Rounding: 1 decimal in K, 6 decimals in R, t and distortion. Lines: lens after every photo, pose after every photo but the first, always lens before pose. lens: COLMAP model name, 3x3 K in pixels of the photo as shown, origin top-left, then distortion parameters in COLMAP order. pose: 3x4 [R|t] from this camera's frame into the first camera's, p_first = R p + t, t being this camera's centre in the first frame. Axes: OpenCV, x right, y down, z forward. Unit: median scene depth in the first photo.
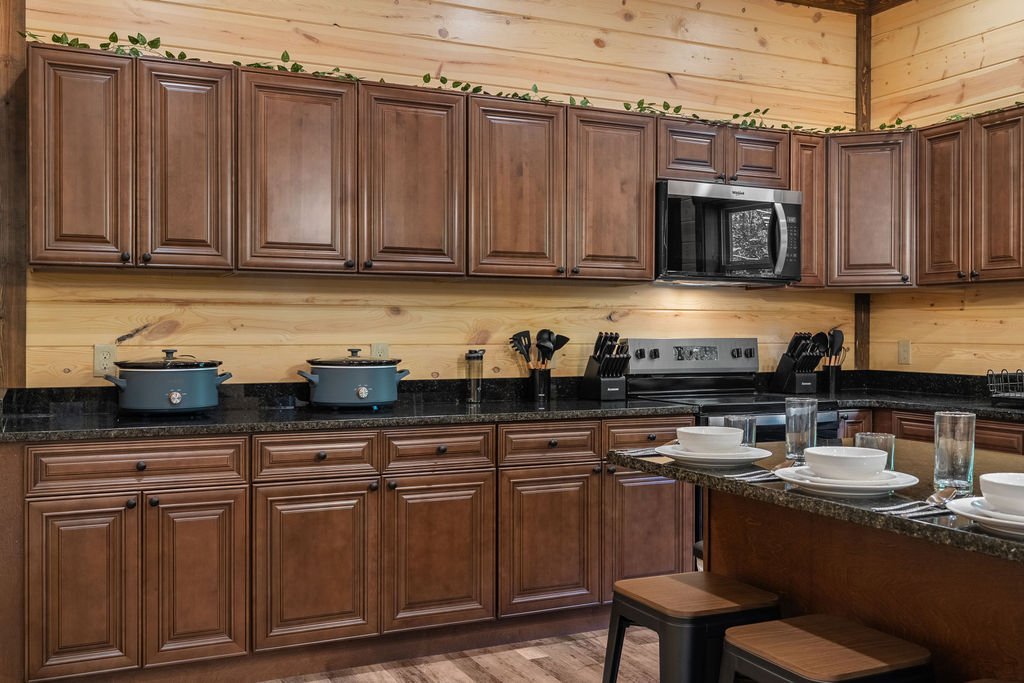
lens RADIAL K [[972.1, 0, 519.5], [0, 972.1, 336.9], [0, 0, 1]] dist [0.011167, 0.000000]
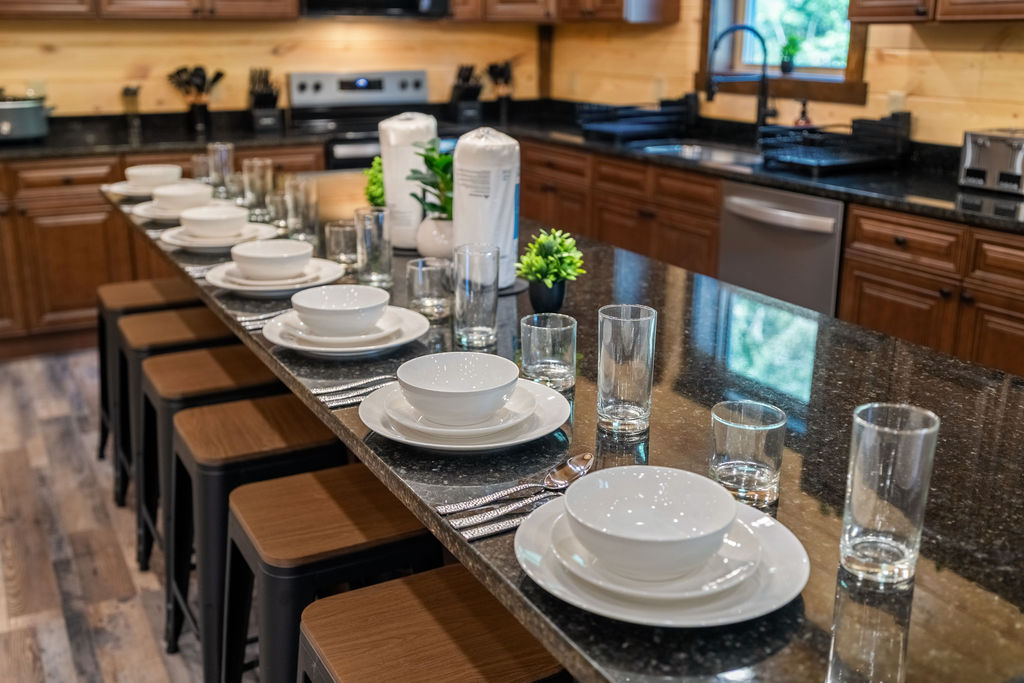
lens RADIAL K [[1023.7, 0, 504.9], [0, 1023.7, 339.8], [0, 0, 1]] dist [0.006414, 0.000000]
pose [[0.999103, -0.013366, 0.040171, 0.347091], [0.001430, 0.958969, 0.283508, -0.041507], [-0.042312, -0.283197, 0.958128, -0.219023]]
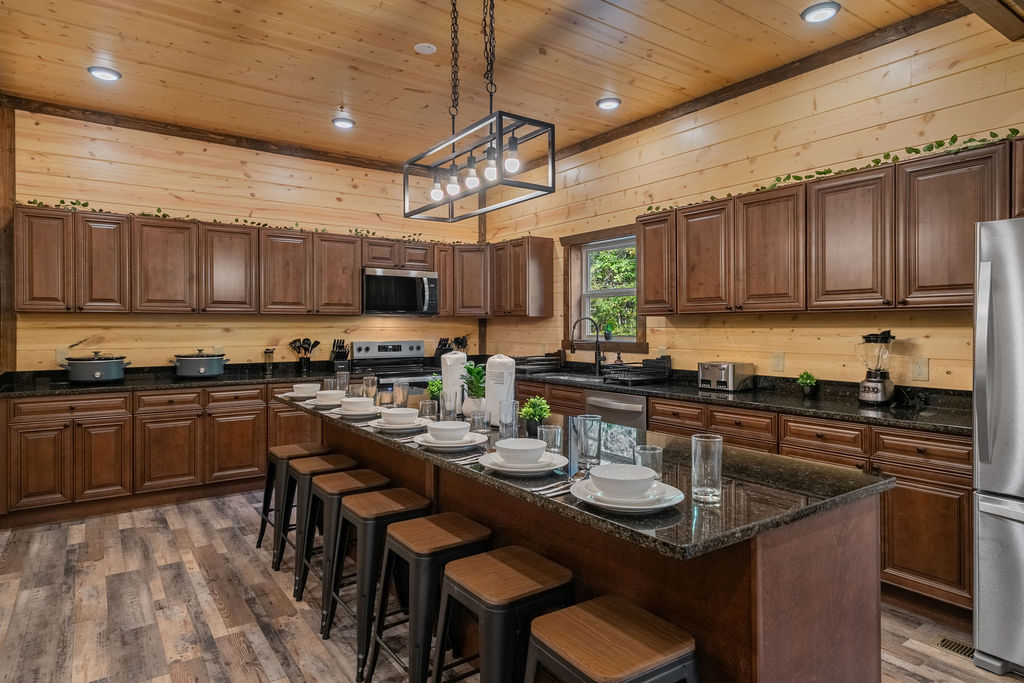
lens RADIAL K [[589.7, 0, 503.7], [0, 589.7, 327.5], [0, 0, 1]] dist [0.025066, -0.001782]
pose [[0.987356, -0.003204, 0.158488, 0.263764], [0.003848, 0.999986, -0.003759, -0.026522], [-0.158474, 0.004321, 0.987354, -0.346144]]
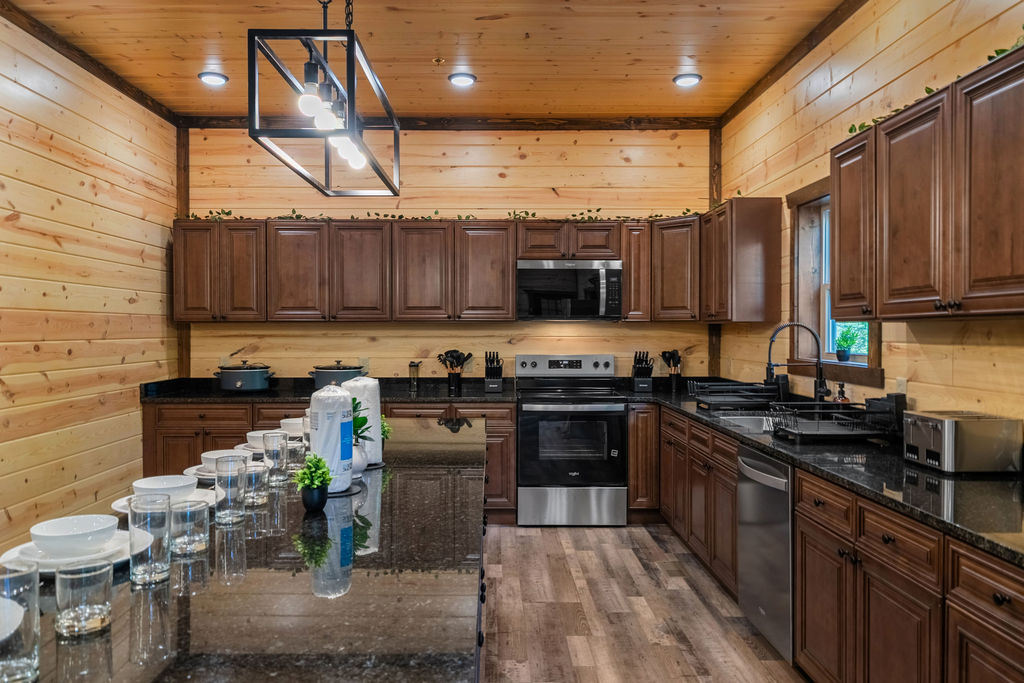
lens RADIAL K [[731.9, 0, 494.1], [0, 731.9, 341.9], [0, 0, 1]] dist [0.006548, -0.000672]
pose [[0.908159, 0.004613, -0.418600, 0.684218], [-0.000524, 0.999951, 0.009882, -0.037376], [0.418625, -0.008755, 0.908117, -0.156335]]
